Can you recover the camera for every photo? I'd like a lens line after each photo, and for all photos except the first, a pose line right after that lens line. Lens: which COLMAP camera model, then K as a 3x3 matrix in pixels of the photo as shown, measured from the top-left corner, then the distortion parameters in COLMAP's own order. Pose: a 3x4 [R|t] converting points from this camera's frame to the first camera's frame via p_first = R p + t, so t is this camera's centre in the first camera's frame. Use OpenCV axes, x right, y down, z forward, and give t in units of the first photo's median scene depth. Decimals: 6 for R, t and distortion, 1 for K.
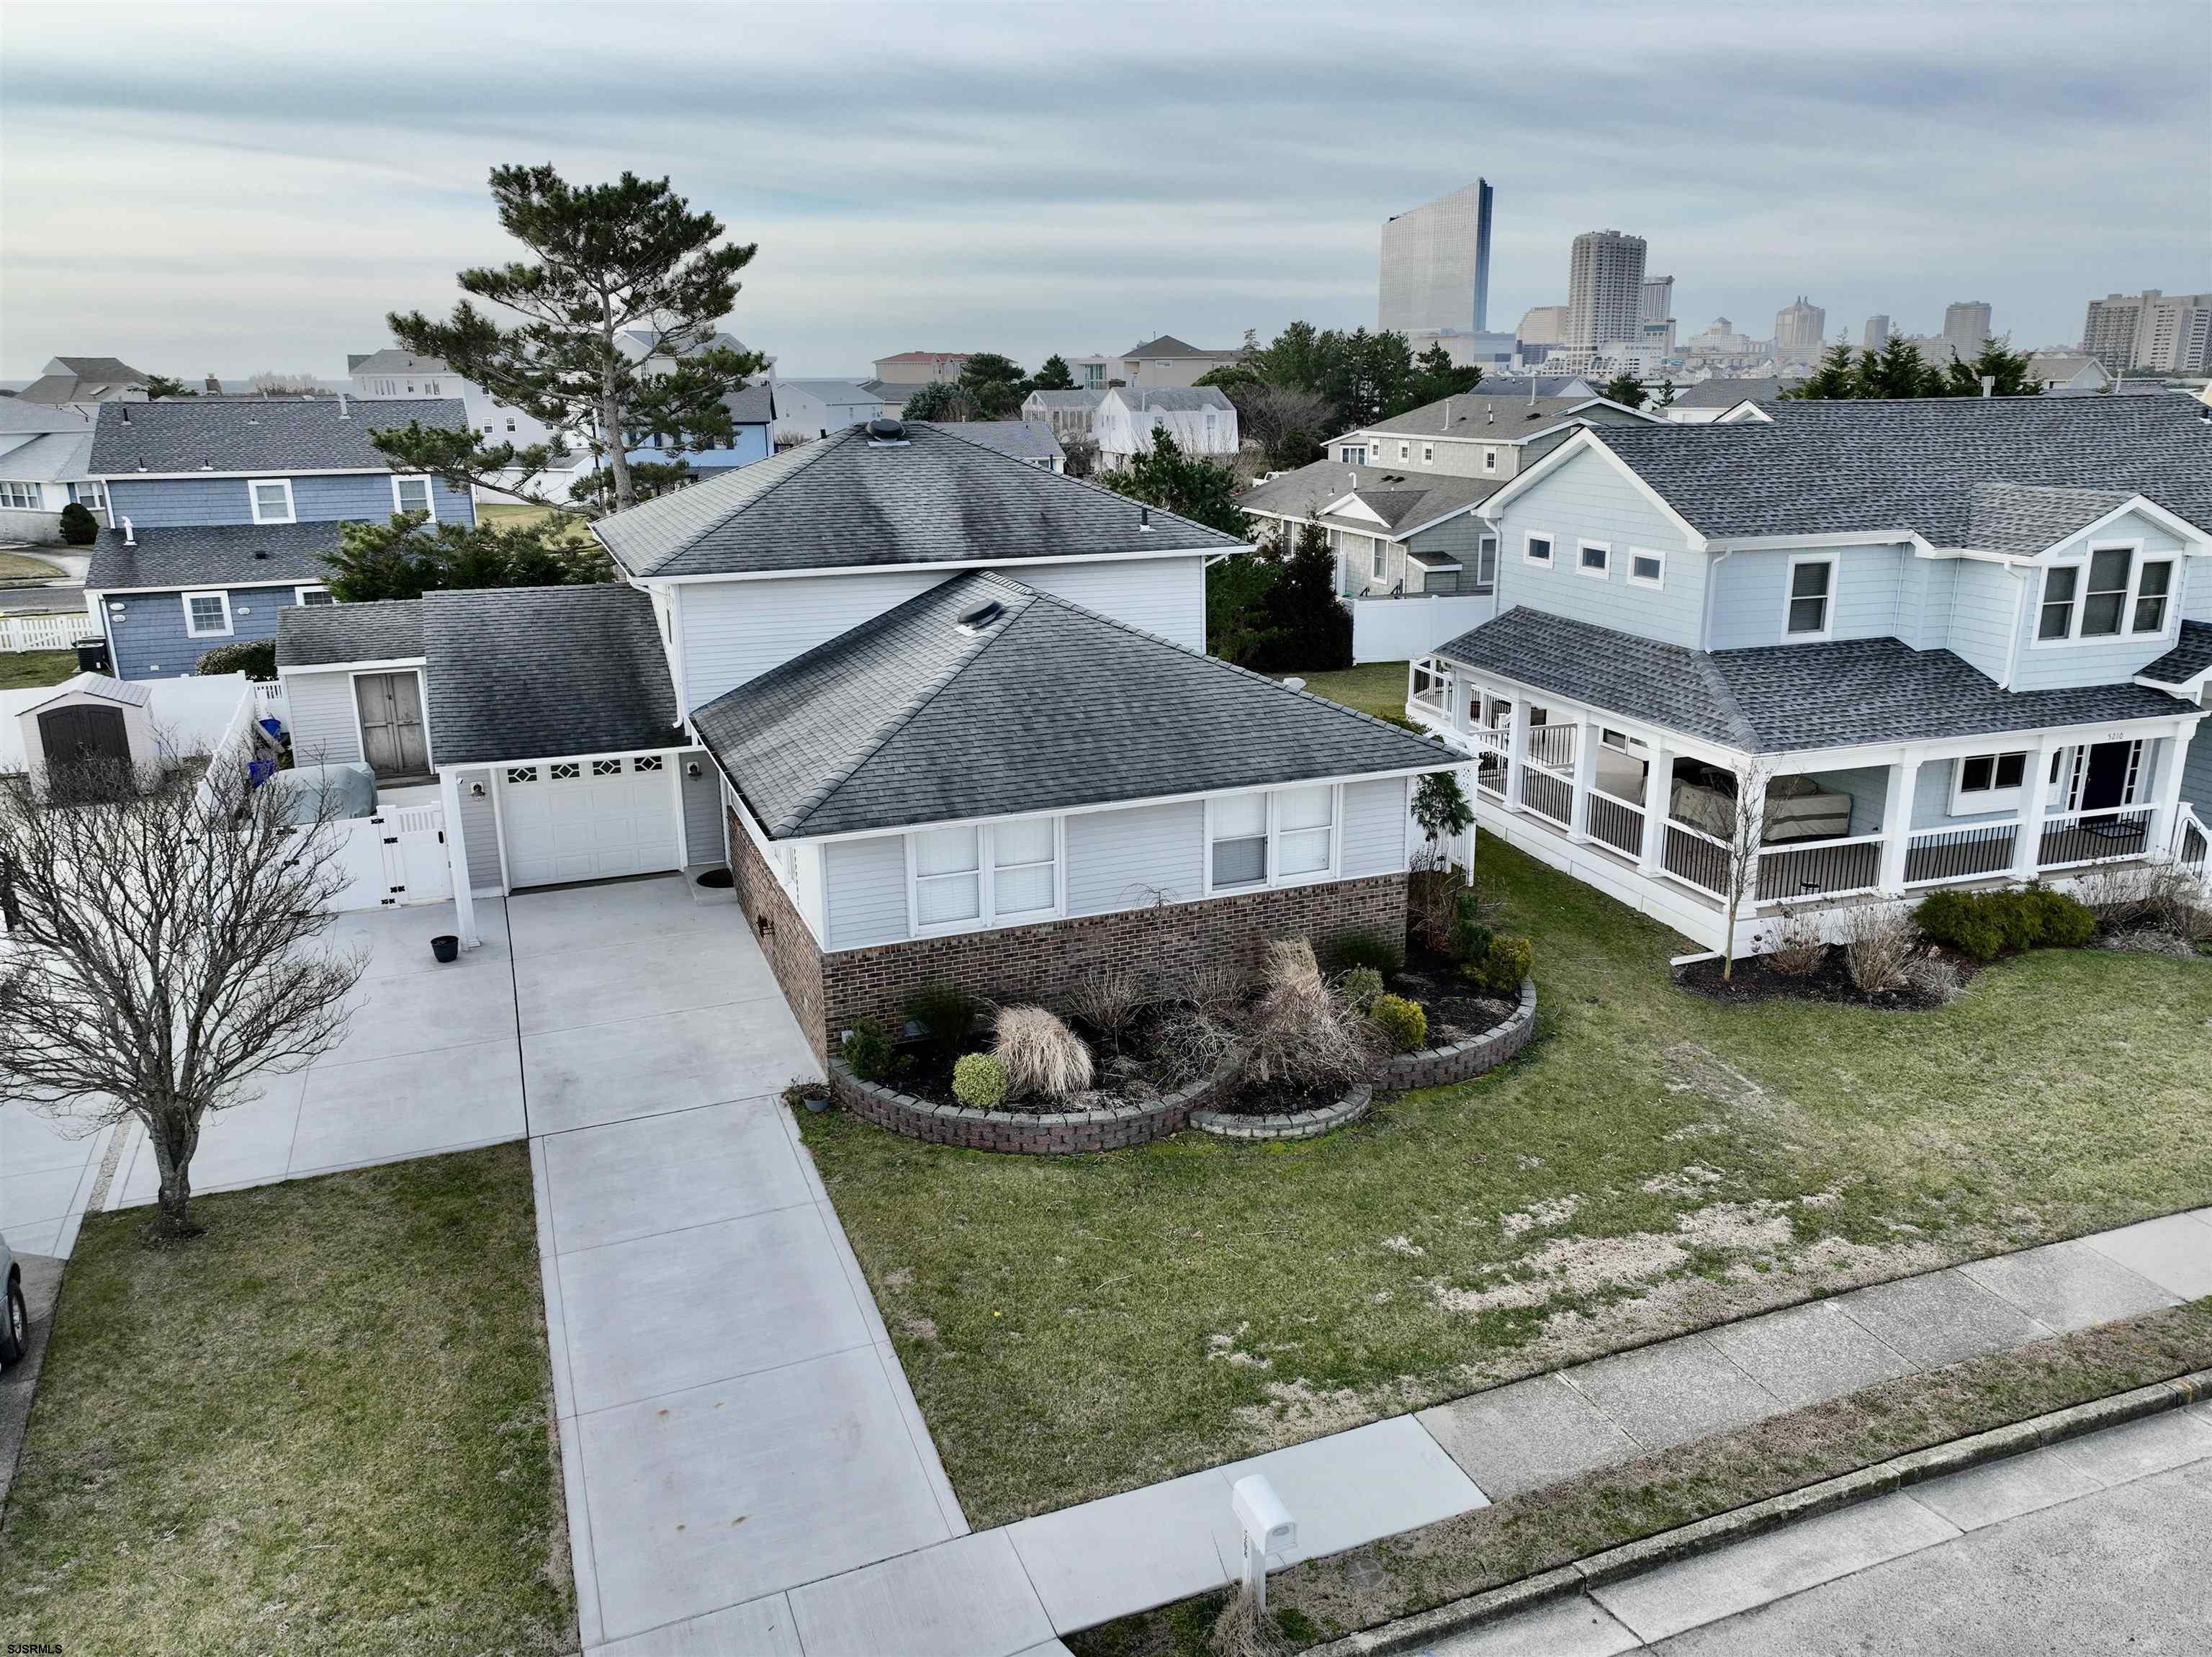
lens RADIAL K [[1597.3, 0, 1129.2], [0, 1597.3, 826.0], [0, 0, 1]] dist [0.002759, 0.011701]
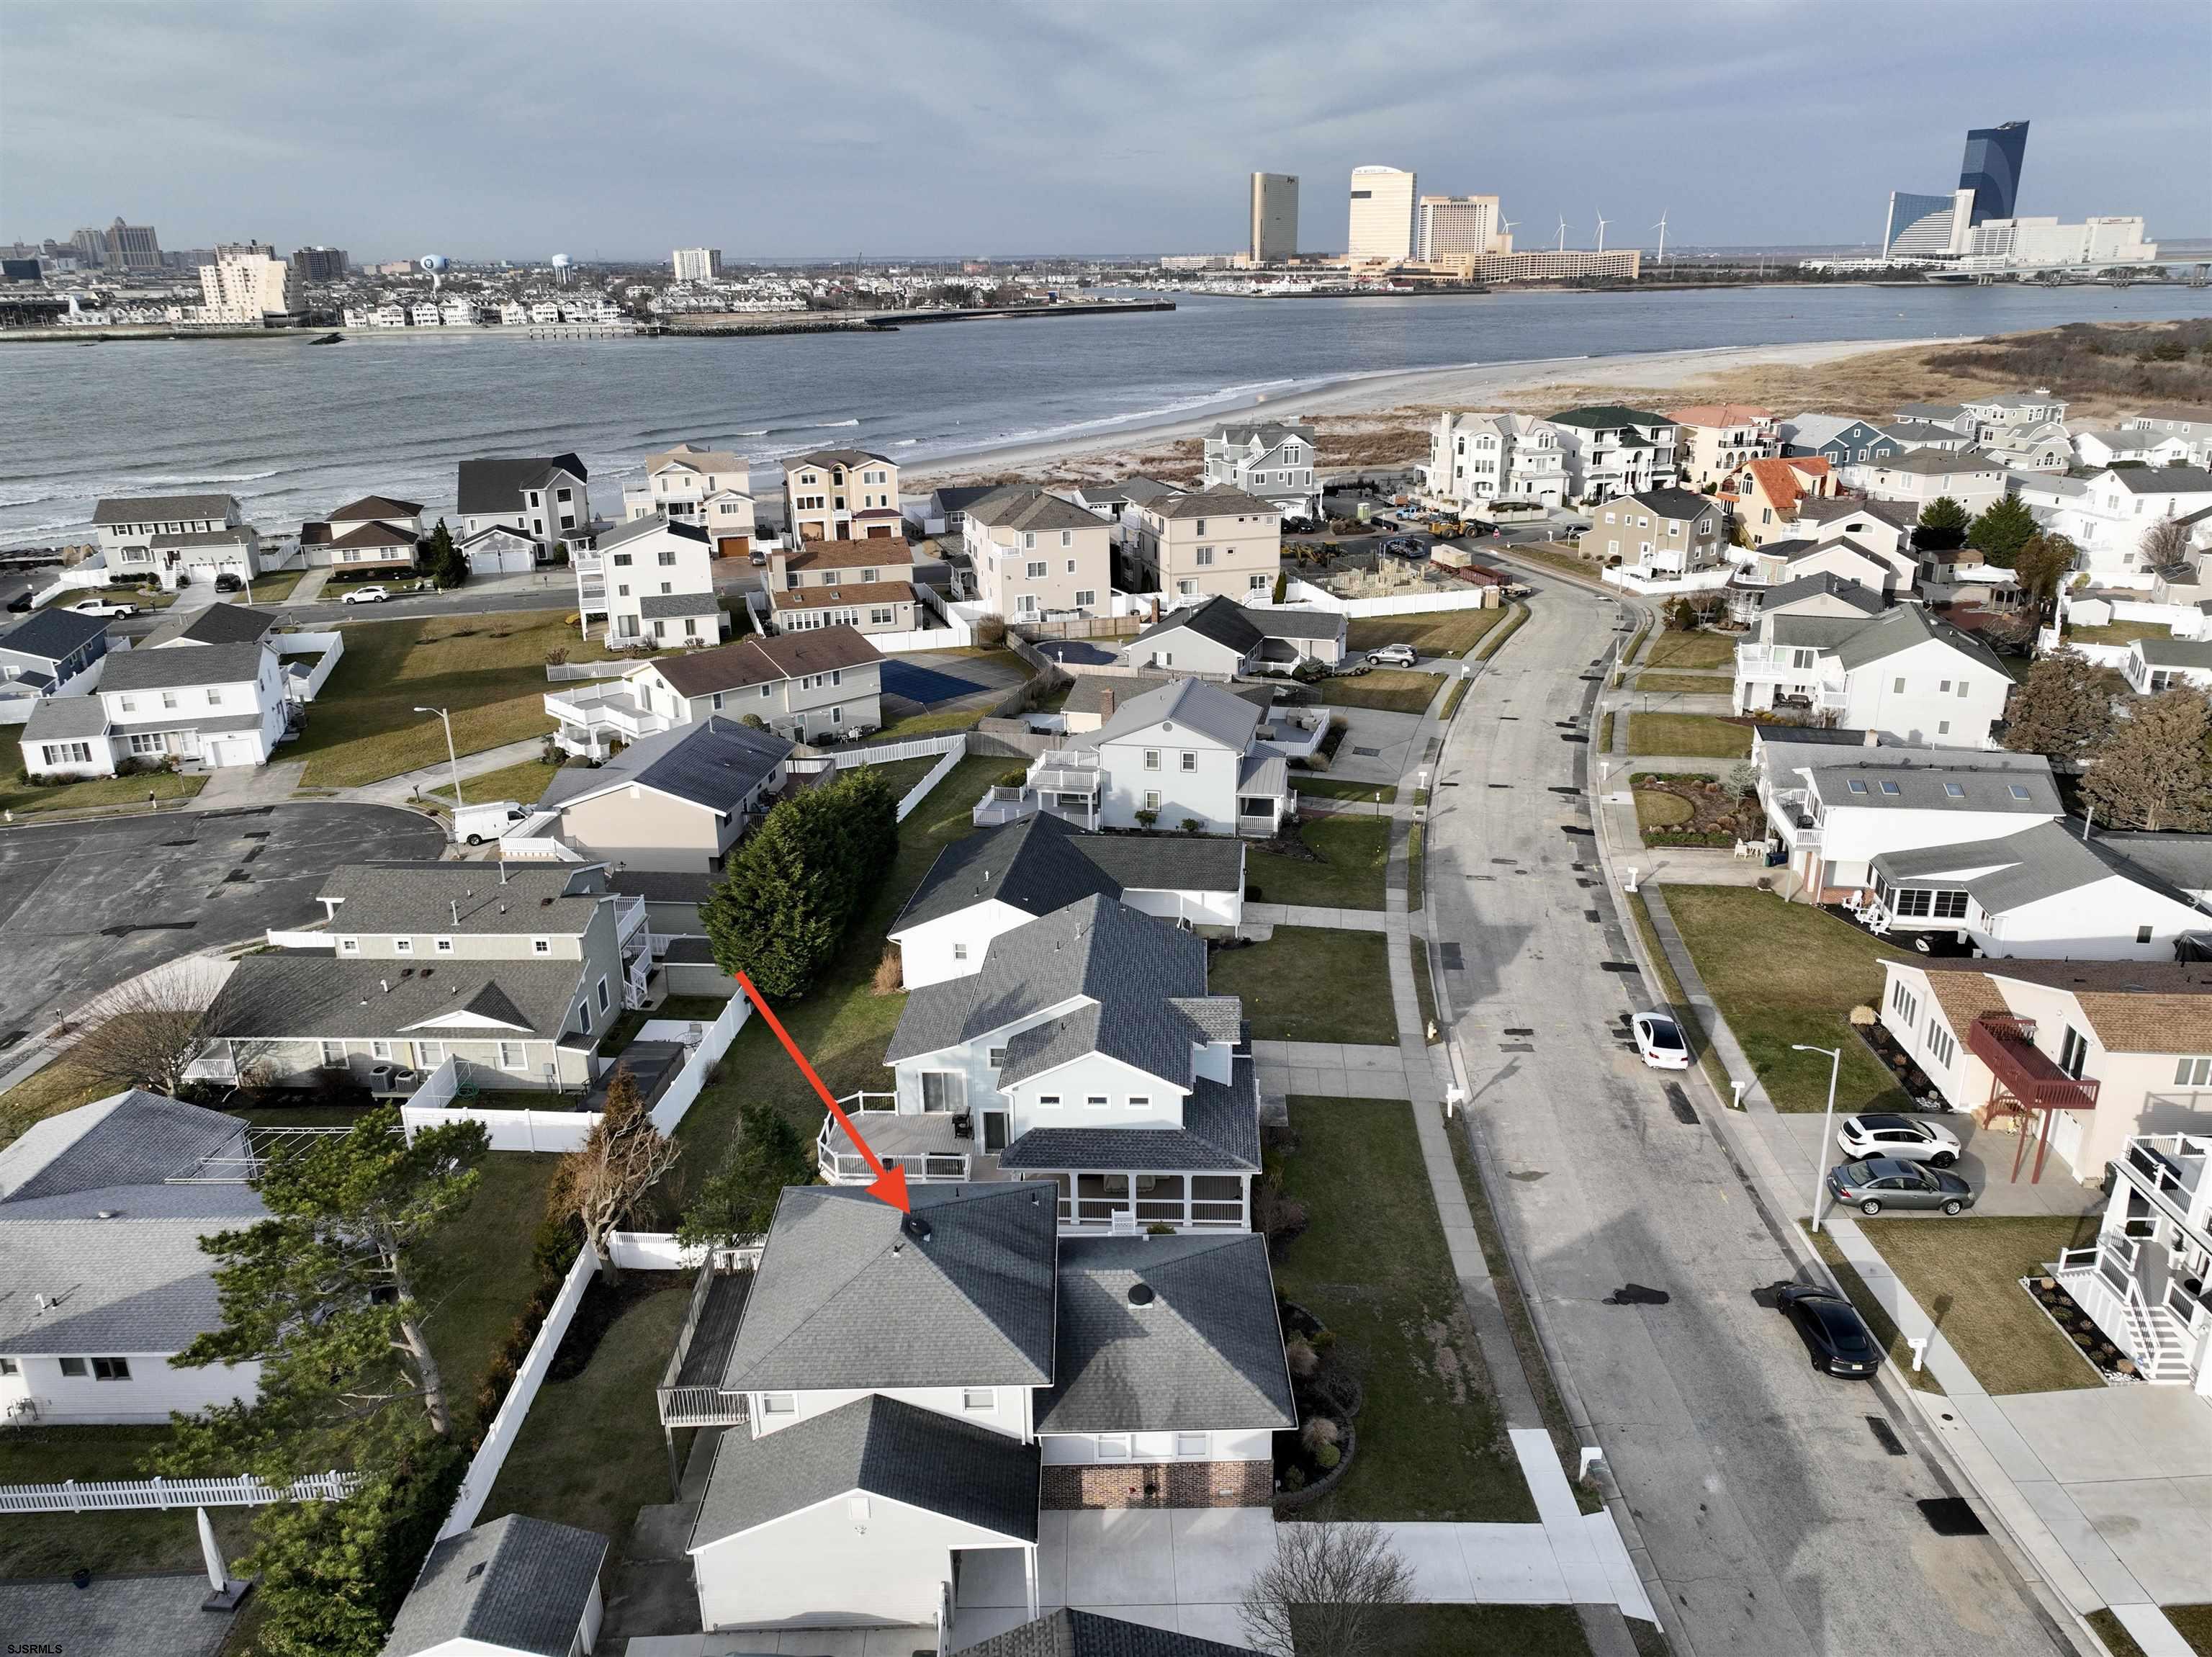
lens RADIAL K [[1597.3, 0, 1132.3], [0, 1597.3, 842.1], [0, 0, 1]] dist [0.002759, 0.011701]
pose [[0.348823, -0.321164, 0.880441, -2.160033], [0.262266, 0.935366, 0.237291, -1.466460], [-0.899744, 0.148137, 0.410508, 0.070451]]
